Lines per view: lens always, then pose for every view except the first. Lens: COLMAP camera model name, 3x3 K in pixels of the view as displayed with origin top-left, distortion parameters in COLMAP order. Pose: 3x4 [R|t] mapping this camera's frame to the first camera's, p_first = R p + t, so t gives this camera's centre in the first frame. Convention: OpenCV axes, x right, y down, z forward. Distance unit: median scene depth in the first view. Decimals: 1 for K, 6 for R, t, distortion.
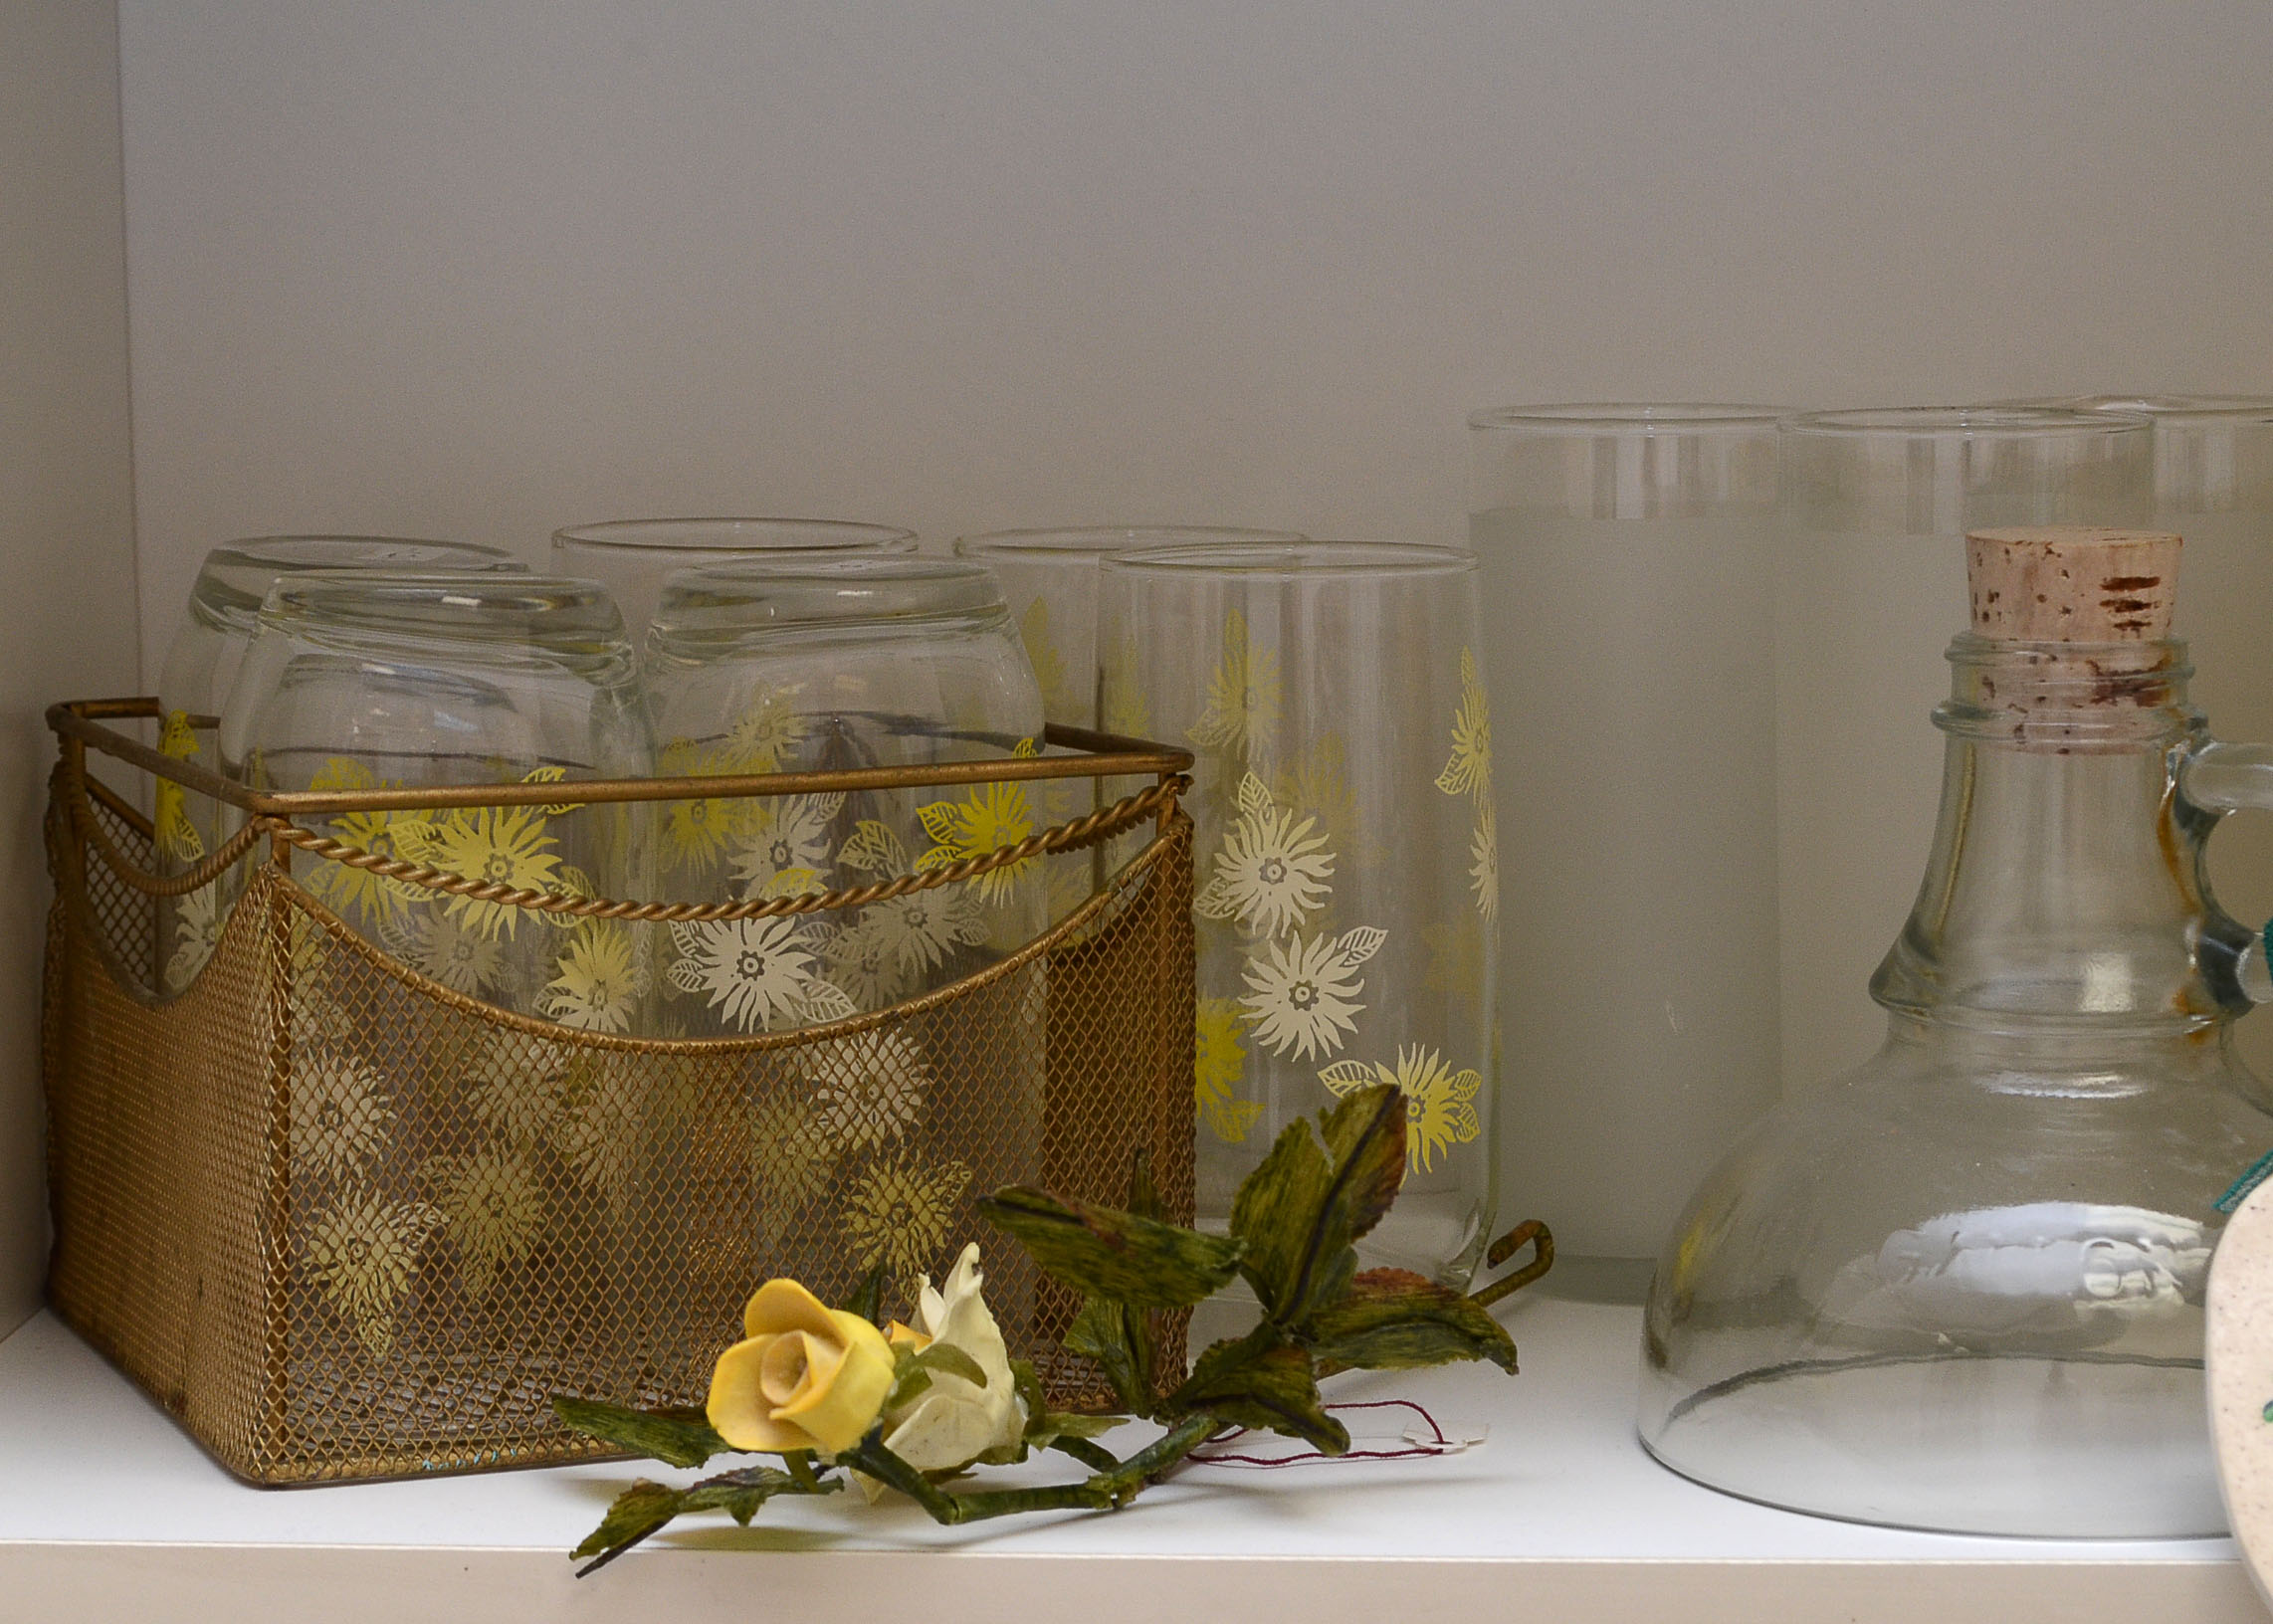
lens RADIAL K [[5151.7, 0, 1136.5], [0, 5151.7, 812.0], [0, 0, 1]] dist [0.047555, 0.064542]
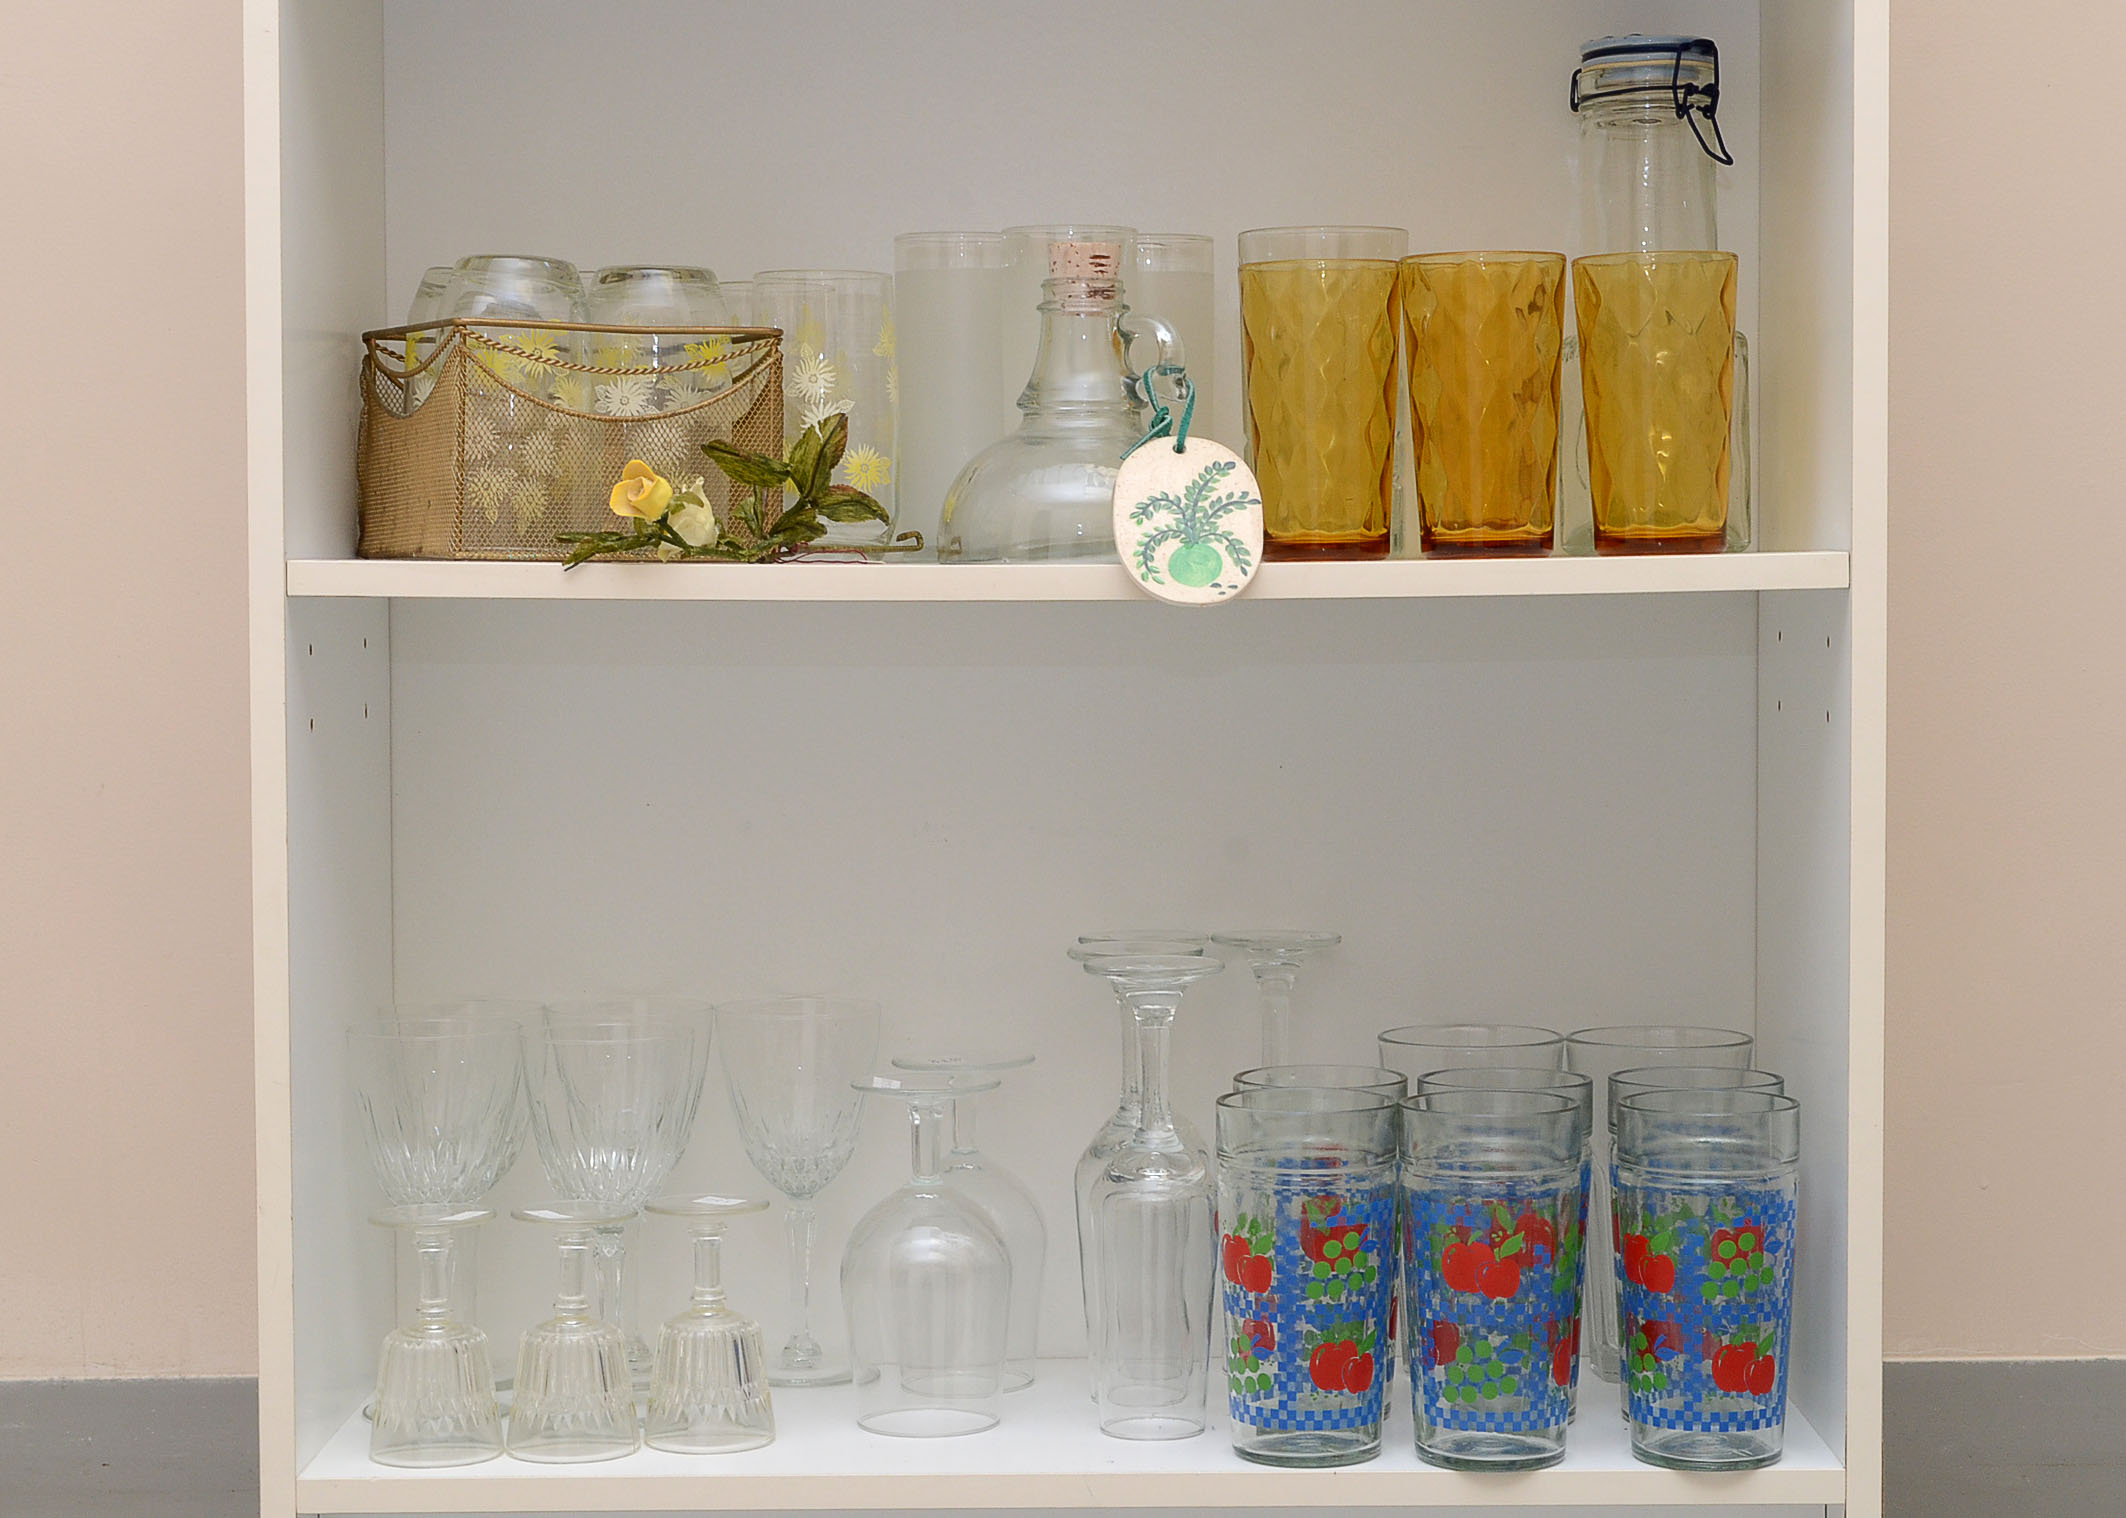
lens RADIAL K [[3705.5, 0, 1063.0], [0, 3705.5, 759.0], [0, 0, 1]] dist [-0.007622, -0.050837]
pose [[0.998870, 0.008010, 0.046844, 0.075225], [-0.005360, 0.998393, -0.056418, 0.358067], [-0.047221, 0.056103, 0.997308, -1.077314]]
